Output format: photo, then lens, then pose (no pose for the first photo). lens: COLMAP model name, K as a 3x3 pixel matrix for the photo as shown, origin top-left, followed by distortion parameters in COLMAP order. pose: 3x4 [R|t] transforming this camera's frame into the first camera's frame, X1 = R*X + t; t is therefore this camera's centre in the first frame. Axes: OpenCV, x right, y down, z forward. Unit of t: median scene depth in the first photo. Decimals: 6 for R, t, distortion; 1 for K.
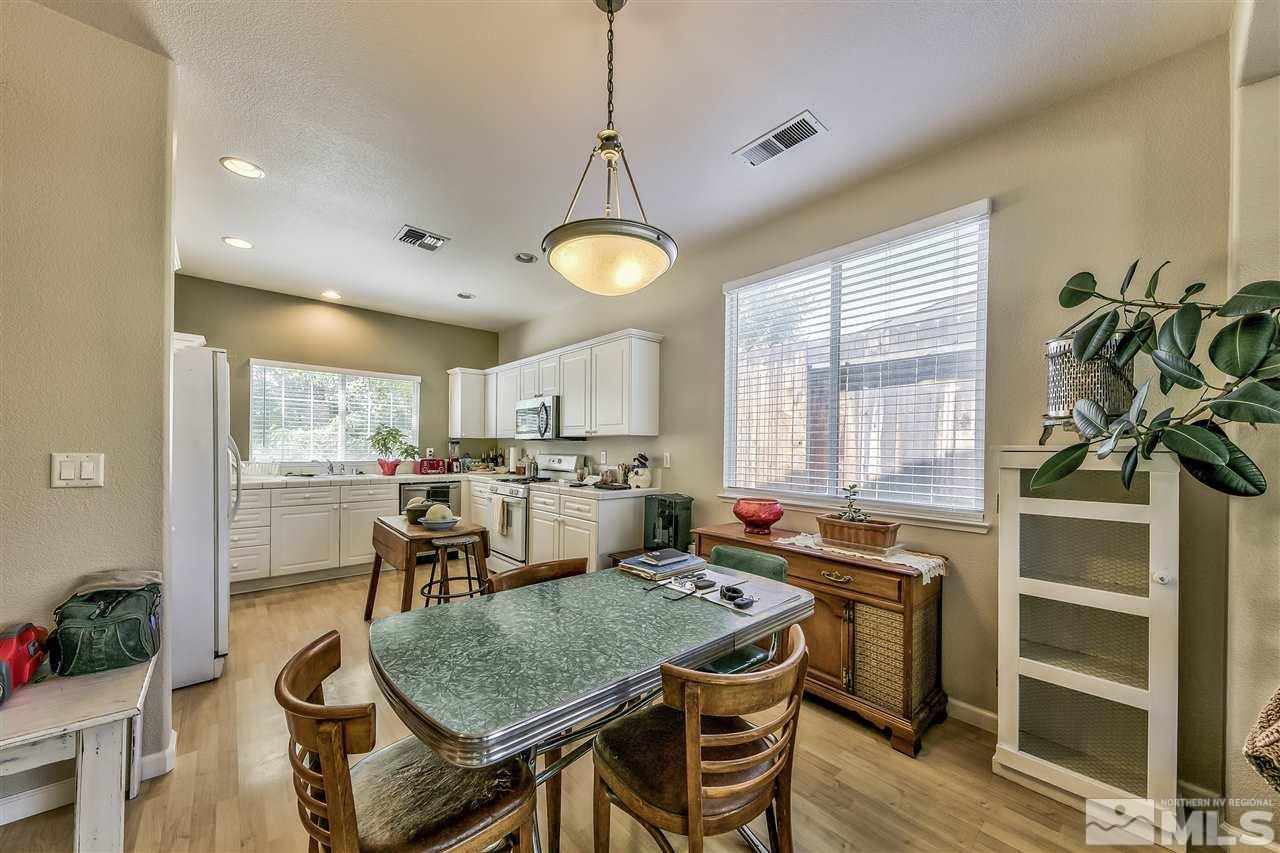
lens RADIAL K [[463.3, 0, 641.6], [0, 463.3, 443.2], [0, 0, 1]] dist [0.028146, 0.000033]
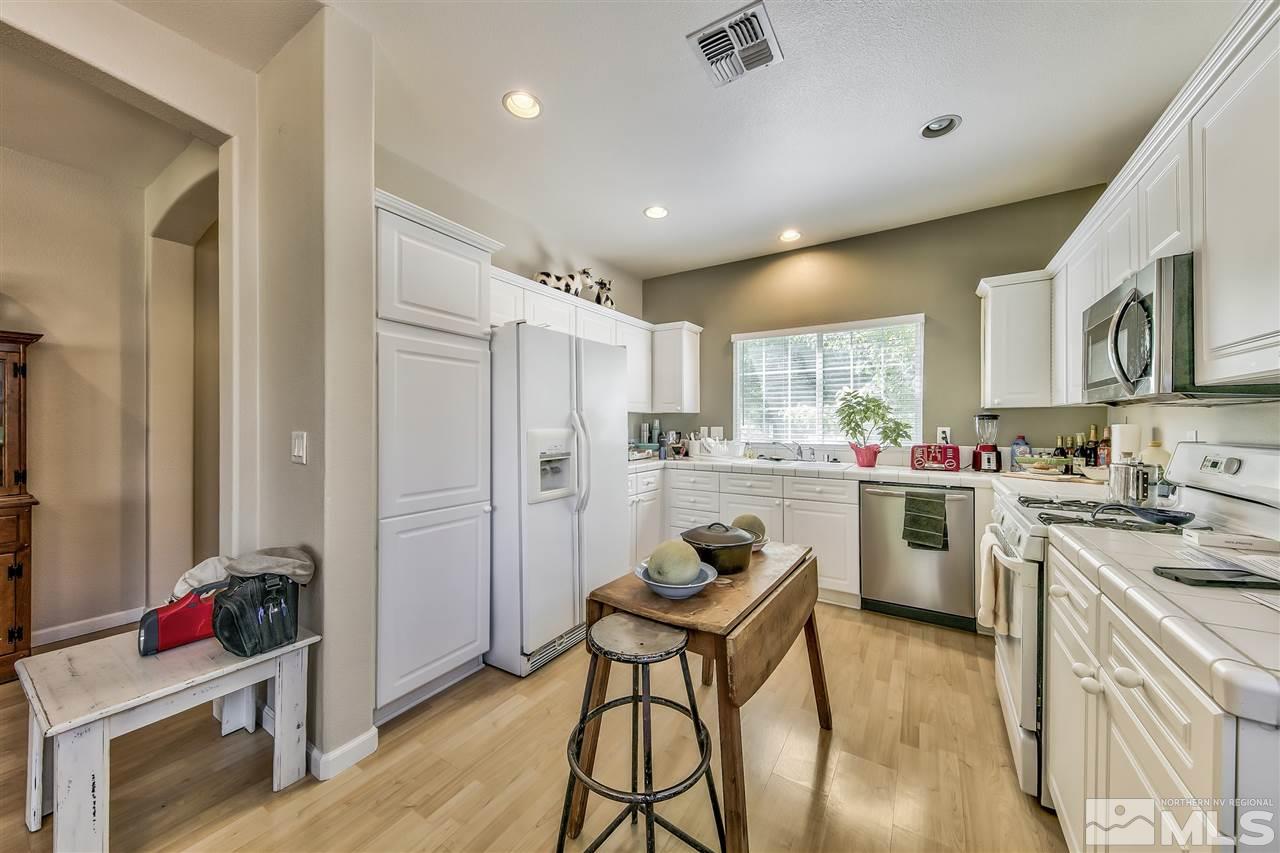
lens RADIAL K [[457.5, 0, 642.2], [0, 457.5, 428.7], [0, 0, 1]] dist [0.027749, 0.000076]
pose [[0.282636, -0.000195, -0.959227, 0.015915], [0.010665, 0.999939, 0.002939, 0.007444], [0.959168, -0.011061, 0.282620, 0.498974]]
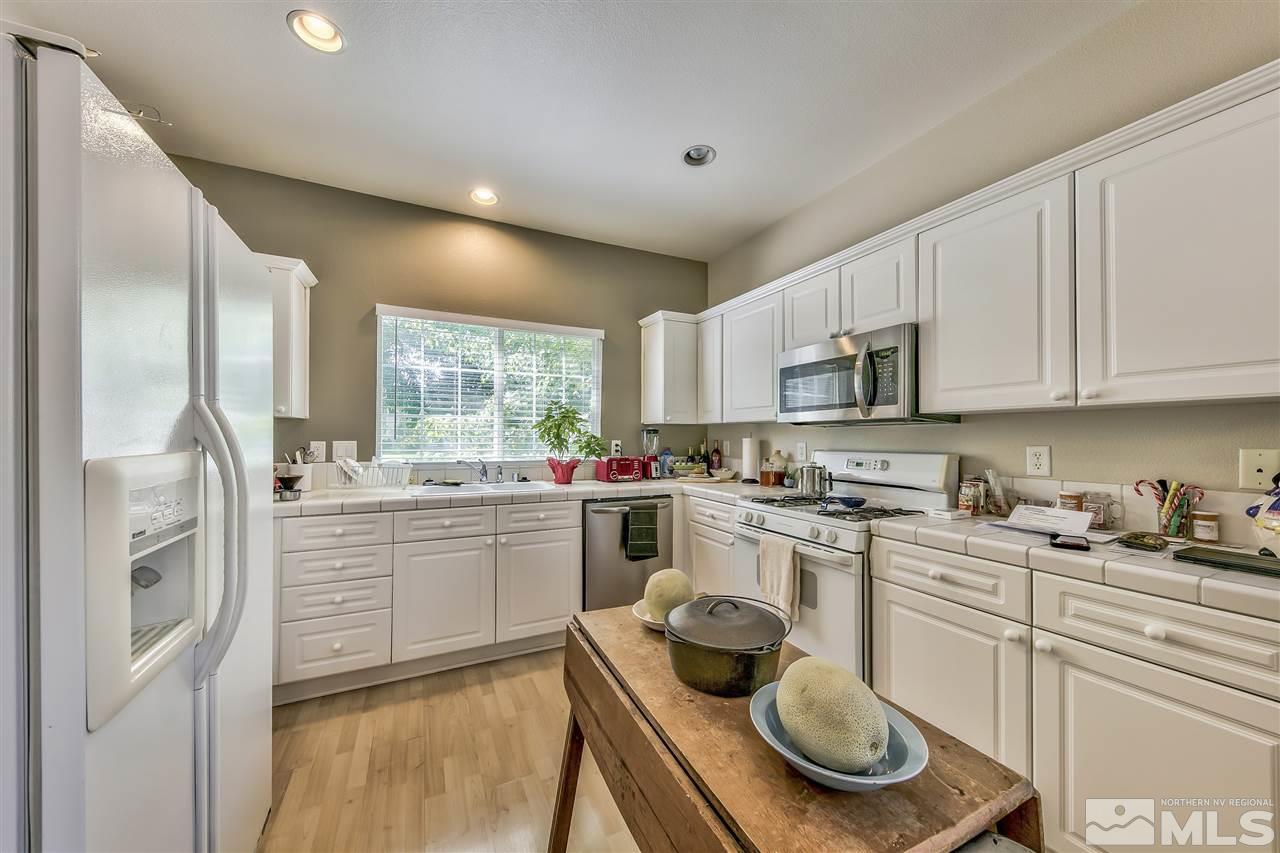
lens RADIAL K [[457.5, 0, 642.2], [0, 457.5, 428.7], [0, 0, 1]] dist [0.027749, 0.000076]
pose [[0.964581, -0.011838, -0.263522, -0.277626], [0.008506, 0.999869, -0.013780, 0.003958], [0.263650, 0.011051, 0.964555, 0.435799]]
